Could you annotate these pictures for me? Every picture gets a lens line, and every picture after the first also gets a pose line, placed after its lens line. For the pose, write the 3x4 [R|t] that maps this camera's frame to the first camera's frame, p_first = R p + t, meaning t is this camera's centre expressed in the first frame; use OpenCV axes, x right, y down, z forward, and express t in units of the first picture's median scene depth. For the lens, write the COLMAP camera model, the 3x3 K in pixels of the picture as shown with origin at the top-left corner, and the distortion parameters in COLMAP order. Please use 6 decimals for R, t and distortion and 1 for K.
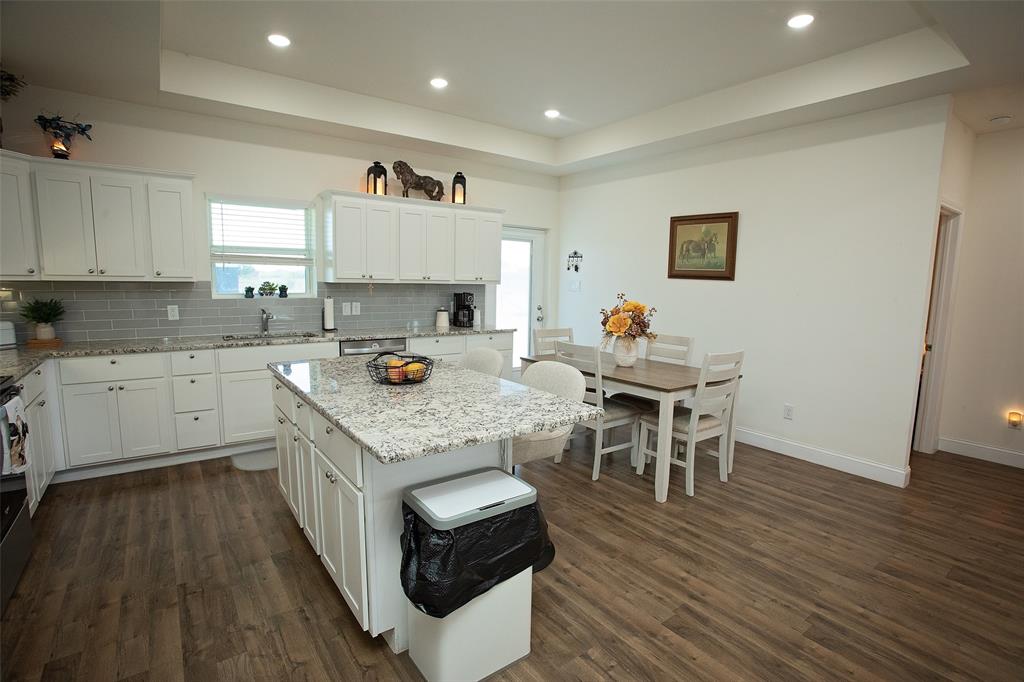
lens RADIAL K [[491.9, 0, 518.6], [0, 491.9, 341.5], [0, 0, 1]] dist [-0.040725, 0.004469]
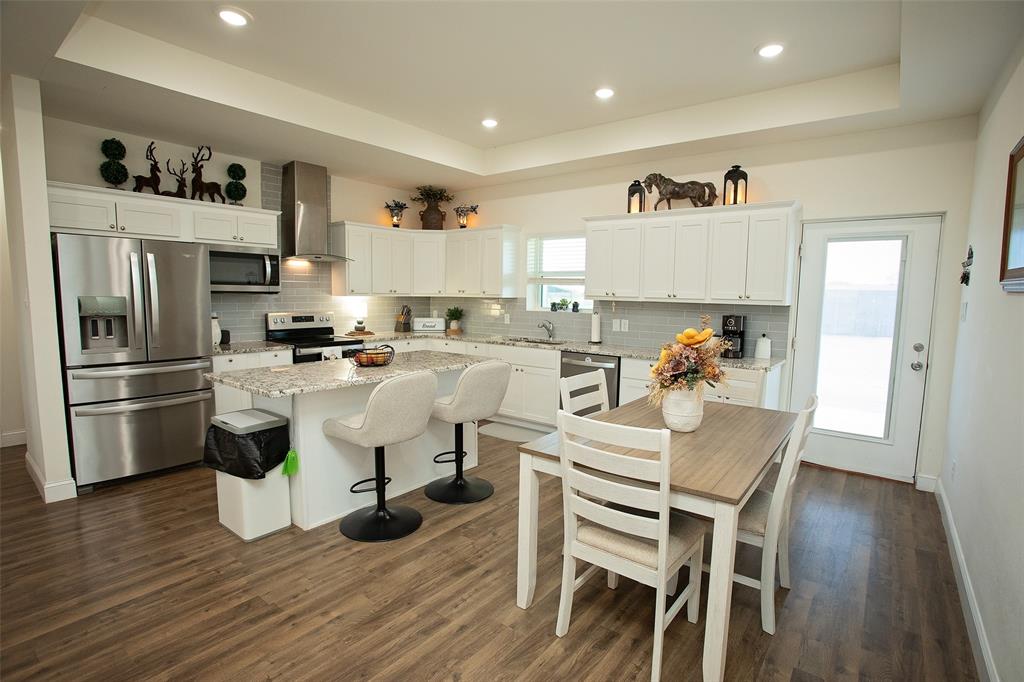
lens RADIAL K [[491.9, 0, 517.9], [0, 491.9, 345.2], [0, 0, 1]] dist [-0.040725, 0.004469]
pose [[0.272207, 0.087291, -0.958271, 0.649813], [-0.129865, 0.990098, 0.053301, -0.055388], [0.953435, 0.109937, 0.280847, 0.529187]]
